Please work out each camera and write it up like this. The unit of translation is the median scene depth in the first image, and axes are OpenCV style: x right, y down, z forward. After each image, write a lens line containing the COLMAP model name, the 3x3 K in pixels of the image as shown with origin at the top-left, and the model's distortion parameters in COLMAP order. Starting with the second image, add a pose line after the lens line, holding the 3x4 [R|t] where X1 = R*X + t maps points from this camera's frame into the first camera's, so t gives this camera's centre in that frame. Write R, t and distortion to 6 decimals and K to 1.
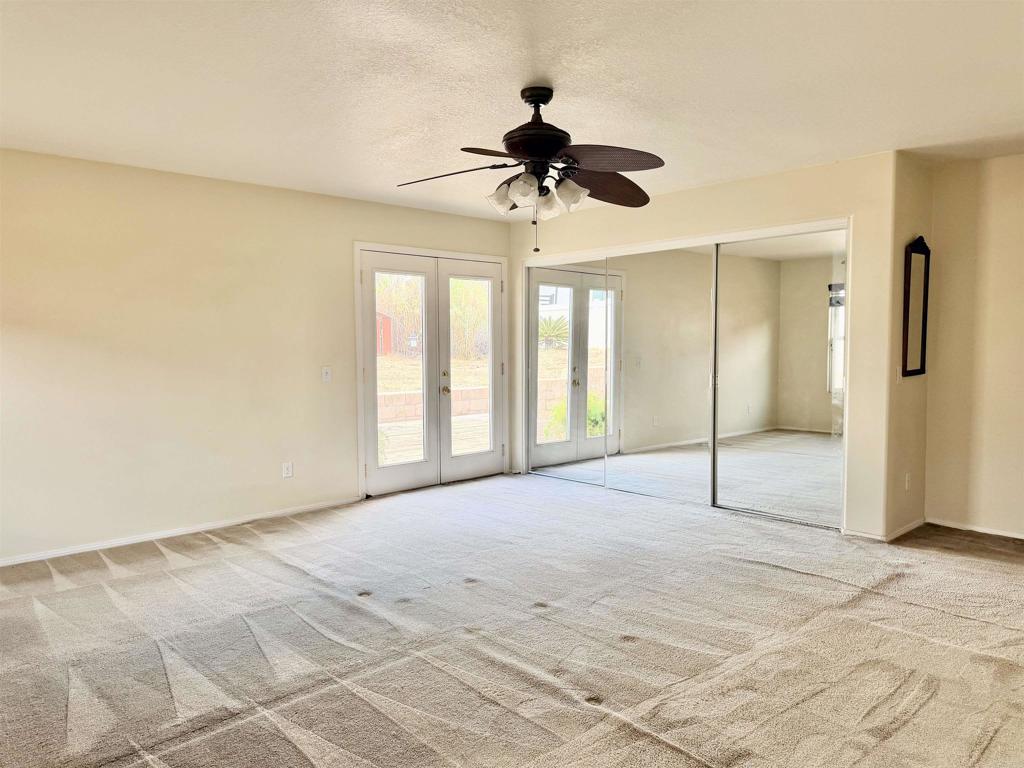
lens RADIAL K [[729.8, 0, 524.1], [0, 729.8, 388.8], [0, 0, 1]] dist [0.104924, -0.182653]
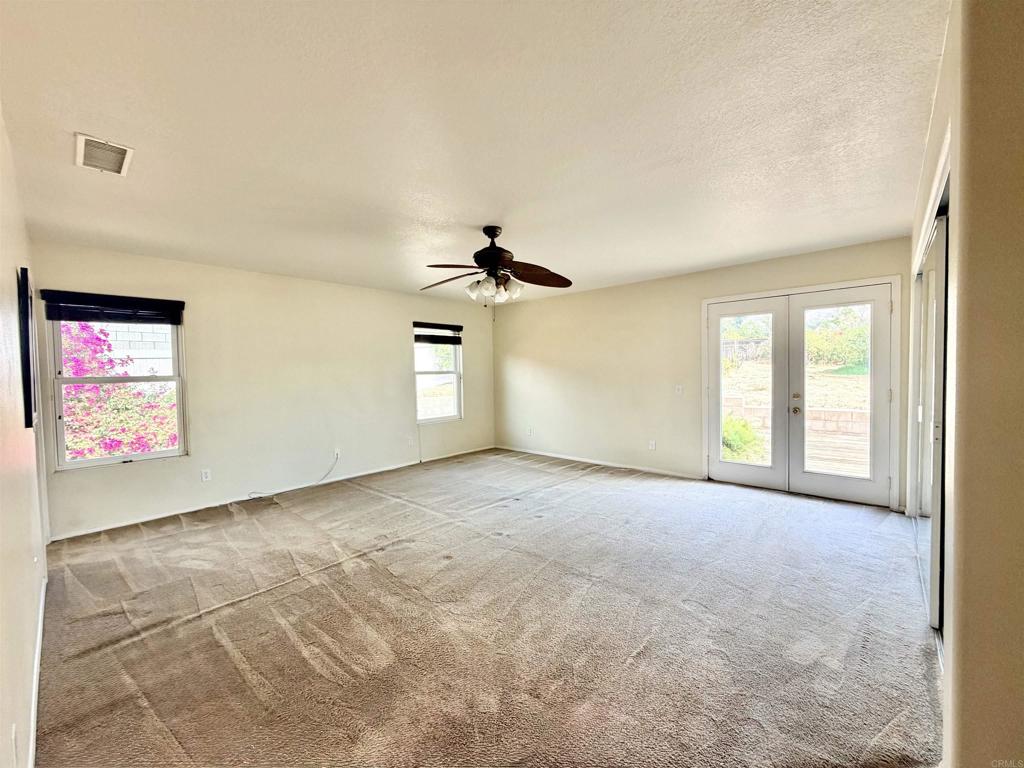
lens RADIAL K [[416.3, 0, 512.0], [0, 416.3, 384.0], [0, 0, 1]] dist [-0.000177, -0.000050]
pose [[0.051458, 0.033523, -0.998112, 0.559800], [-0.048289, 0.998351, 0.031041, -0.041349], [0.997507, 0.046600, 0.052991, 0.577934]]
